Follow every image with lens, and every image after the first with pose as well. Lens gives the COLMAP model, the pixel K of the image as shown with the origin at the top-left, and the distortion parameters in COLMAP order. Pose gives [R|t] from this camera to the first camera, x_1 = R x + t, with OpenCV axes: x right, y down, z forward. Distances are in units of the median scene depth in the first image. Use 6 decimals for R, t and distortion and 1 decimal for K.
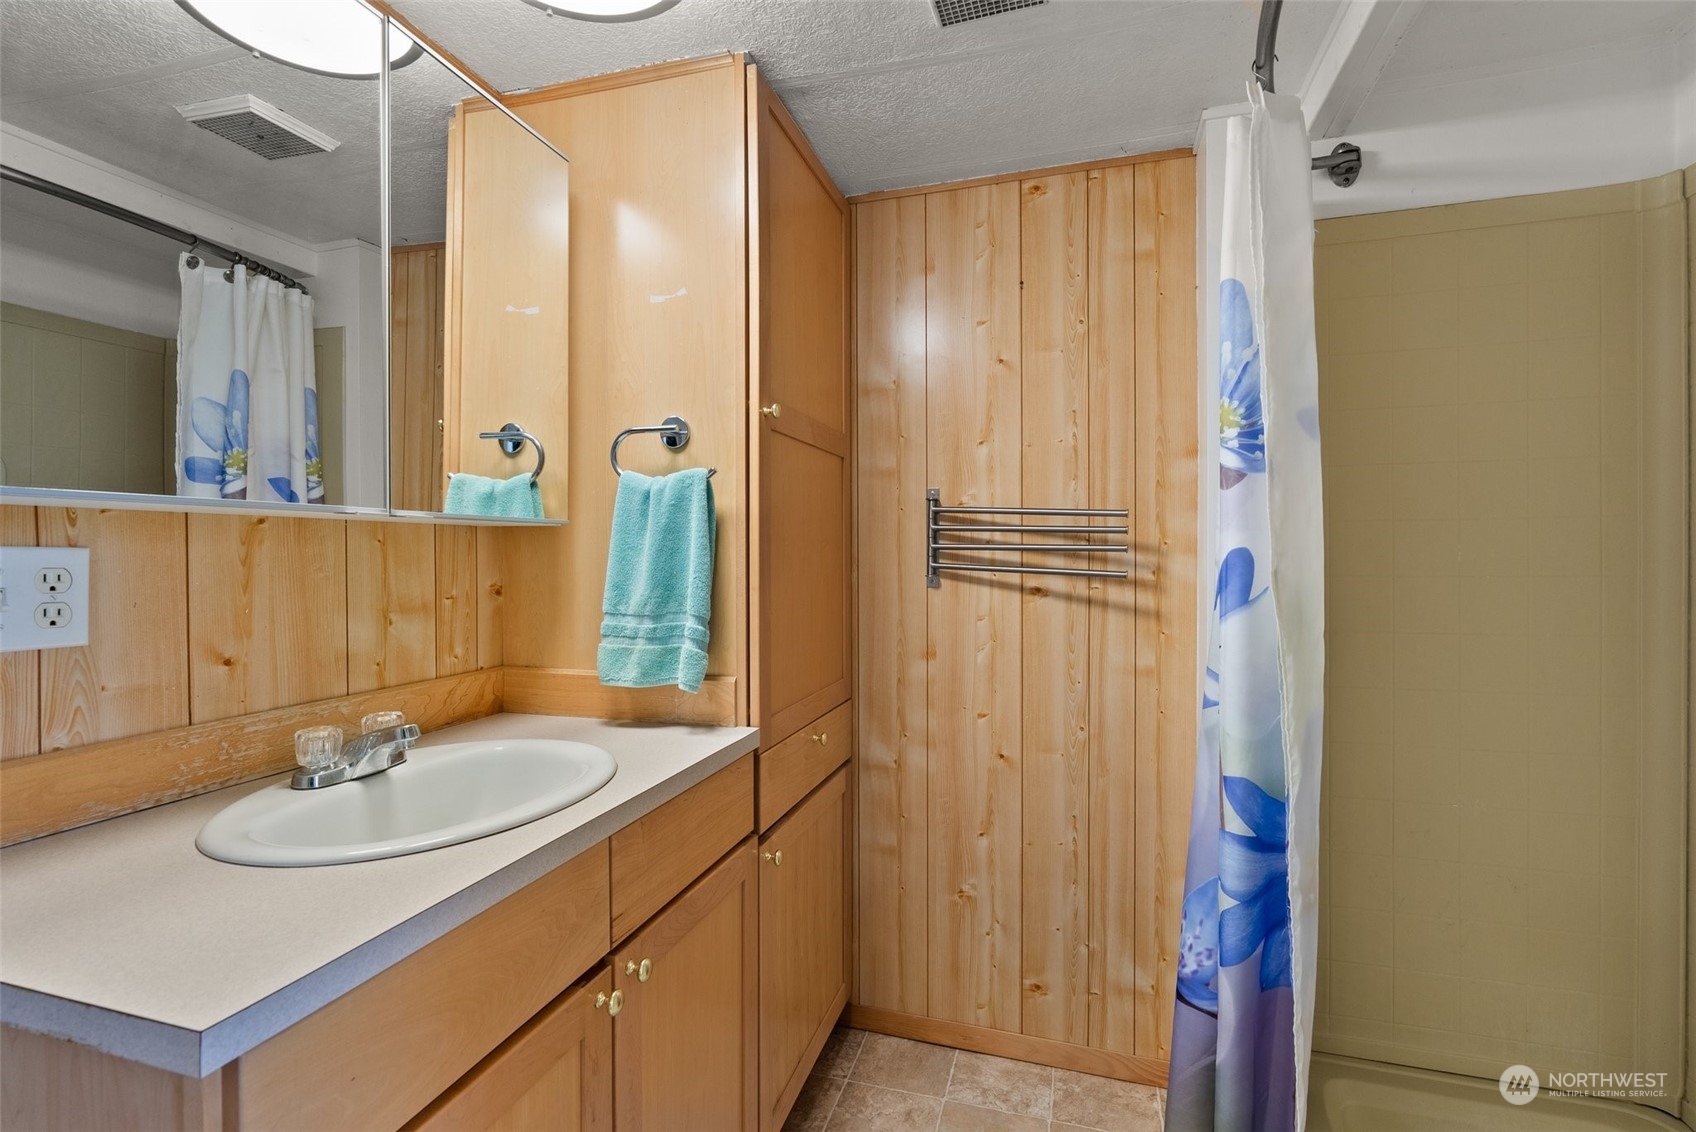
lens RADIAL K [[774.3, 0, 844.7], [0, 774.3, 567.6], [0, 0, 1]] dist [-0.007654, 0.001127]
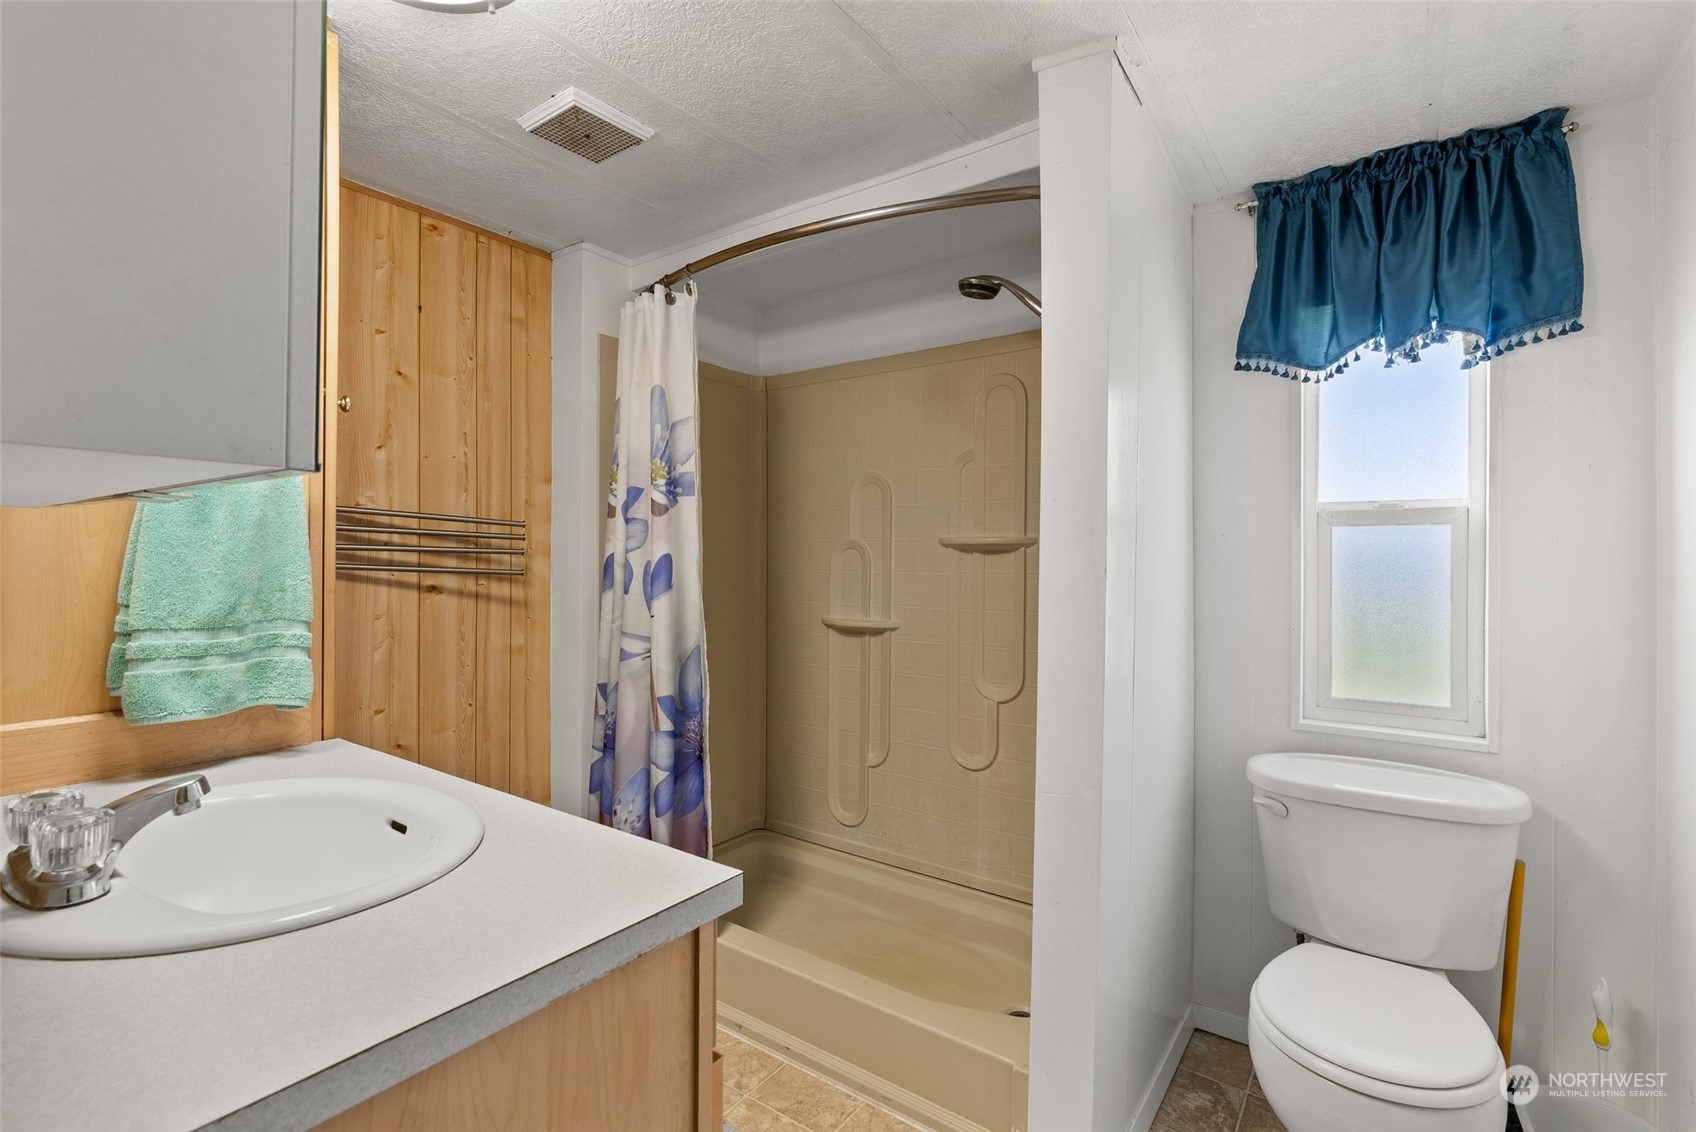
lens RADIAL K [[774.3, 0, 842.1], [0, 774.3, 561.4], [0, 0, 1]] dist [-0.007654, 0.001127]
pose [[0.320119, 0.001351, 0.947376, -0.621502], [0.008424, 0.999955, -0.004272, 0.000824], [-0.947340, 0.009348, 0.320093, 0.090302]]
